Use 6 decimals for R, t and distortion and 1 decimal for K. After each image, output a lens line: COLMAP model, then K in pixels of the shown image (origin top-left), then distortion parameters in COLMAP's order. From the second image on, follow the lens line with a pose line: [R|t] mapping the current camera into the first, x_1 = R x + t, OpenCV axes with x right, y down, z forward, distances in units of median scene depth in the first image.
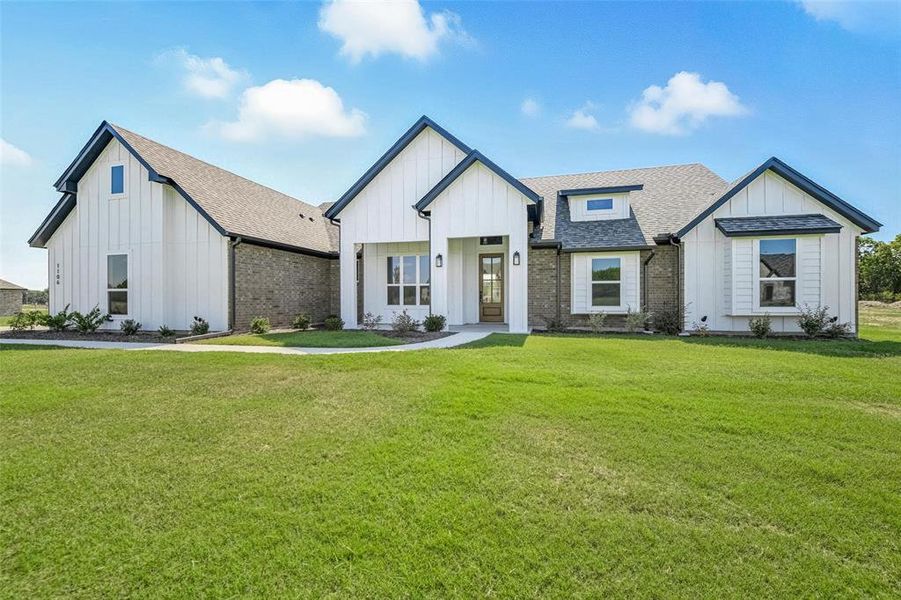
lens RADIAL K [[362.2, 0, 454.2], [0, 362.2, 298.4], [0, 0, 1]] dist [-0.008524, -0.000232]
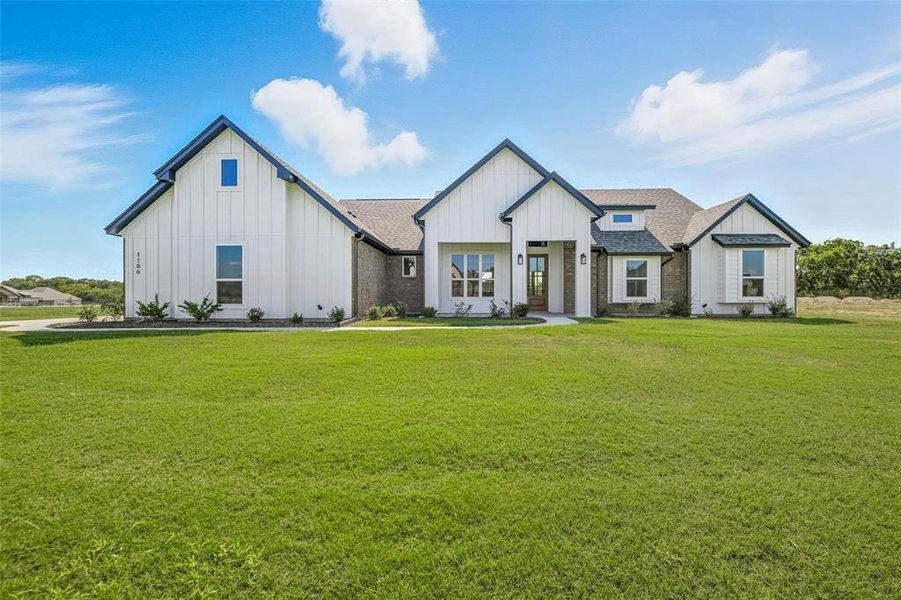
lens RADIAL K [[362.2, 0, 454.2], [0, 362.2, 298.4], [0, 0, 1]] dist [-0.008524, -0.000232]
pose [[0.976712, 0.001061, 0.214551, -0.522438], [-0.001741, 0.999994, 0.002983, 0.024658], [-0.214547, -0.003287, 0.976708, -0.144978]]
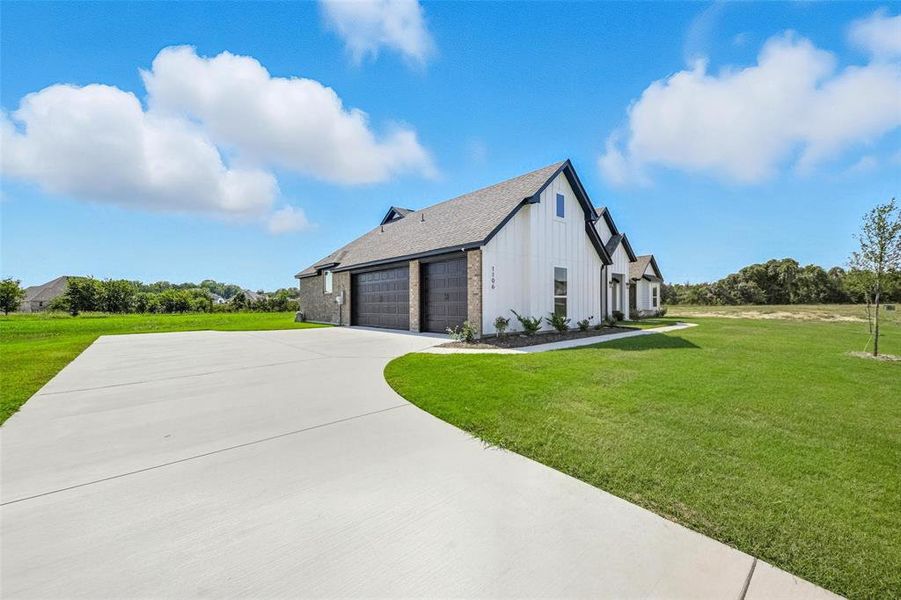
lens RADIAL K [[358.8, 0, 455.0], [0, 358.8, 300.5], [0, 0, 1]] dist [-0.007821, -0.000054]
pose [[0.568015, 0.008376, 0.822975, -2.103328], [-0.000131, 0.999949, -0.010087, 0.001312], [-0.823018, 0.005622, 0.567988, 0.598360]]
